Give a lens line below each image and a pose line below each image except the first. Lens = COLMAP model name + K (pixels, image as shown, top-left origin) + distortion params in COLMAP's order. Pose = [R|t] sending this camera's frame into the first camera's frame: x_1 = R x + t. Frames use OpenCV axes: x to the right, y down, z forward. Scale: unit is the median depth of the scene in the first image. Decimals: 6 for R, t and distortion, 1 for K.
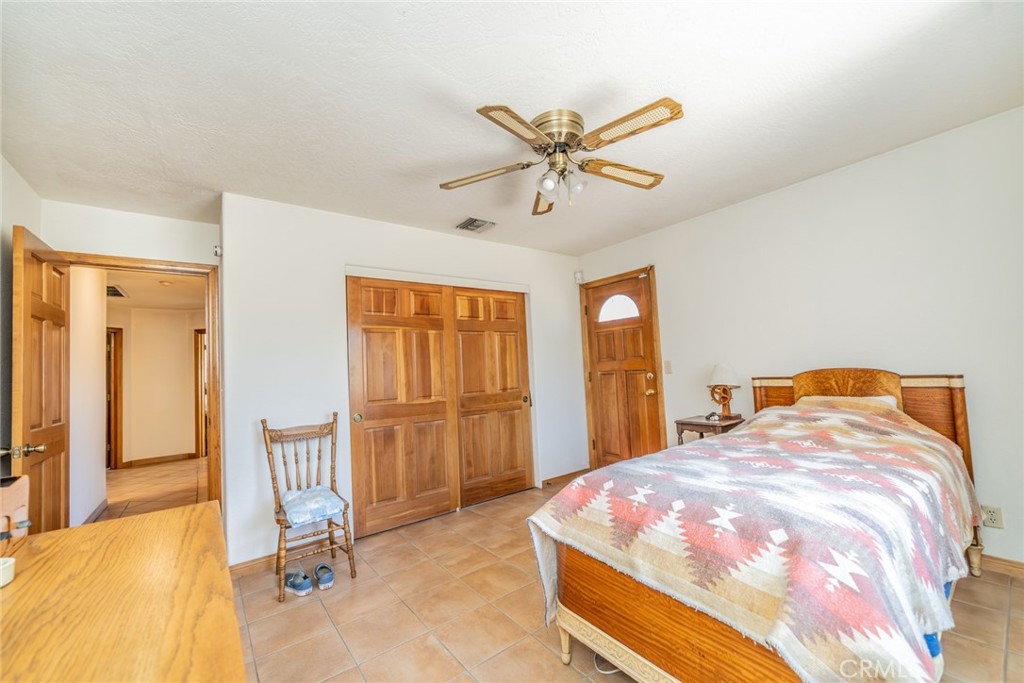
lens RADIAL K [[403.4, 0, 512.7], [0, 403.4, 346.9], [0, 0, 1]] dist [-0.000868, 0.000285]
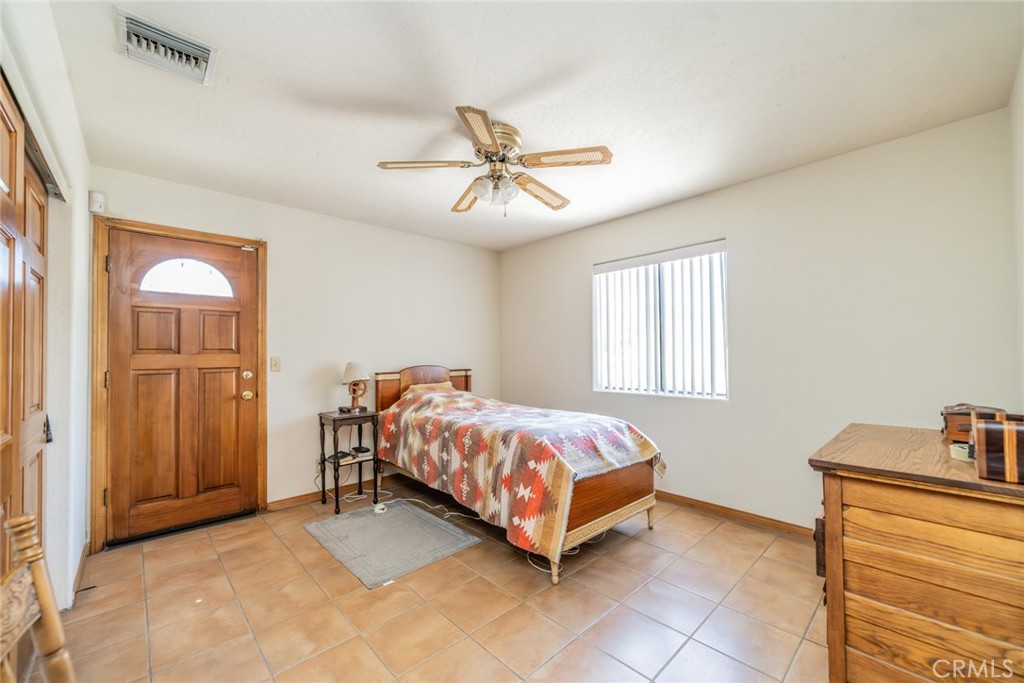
lens RADIAL K [[403.4, 0, 512.7], [0, 403.4, 346.9], [0, 0, 1]] dist [-0.000868, 0.000285]
pose [[-0.099279, 0.069193, 0.992651, -0.584194], [-0.036911, 0.996637, -0.073162, 0.063901], [-0.994375, -0.043903, -0.096391, 0.638044]]
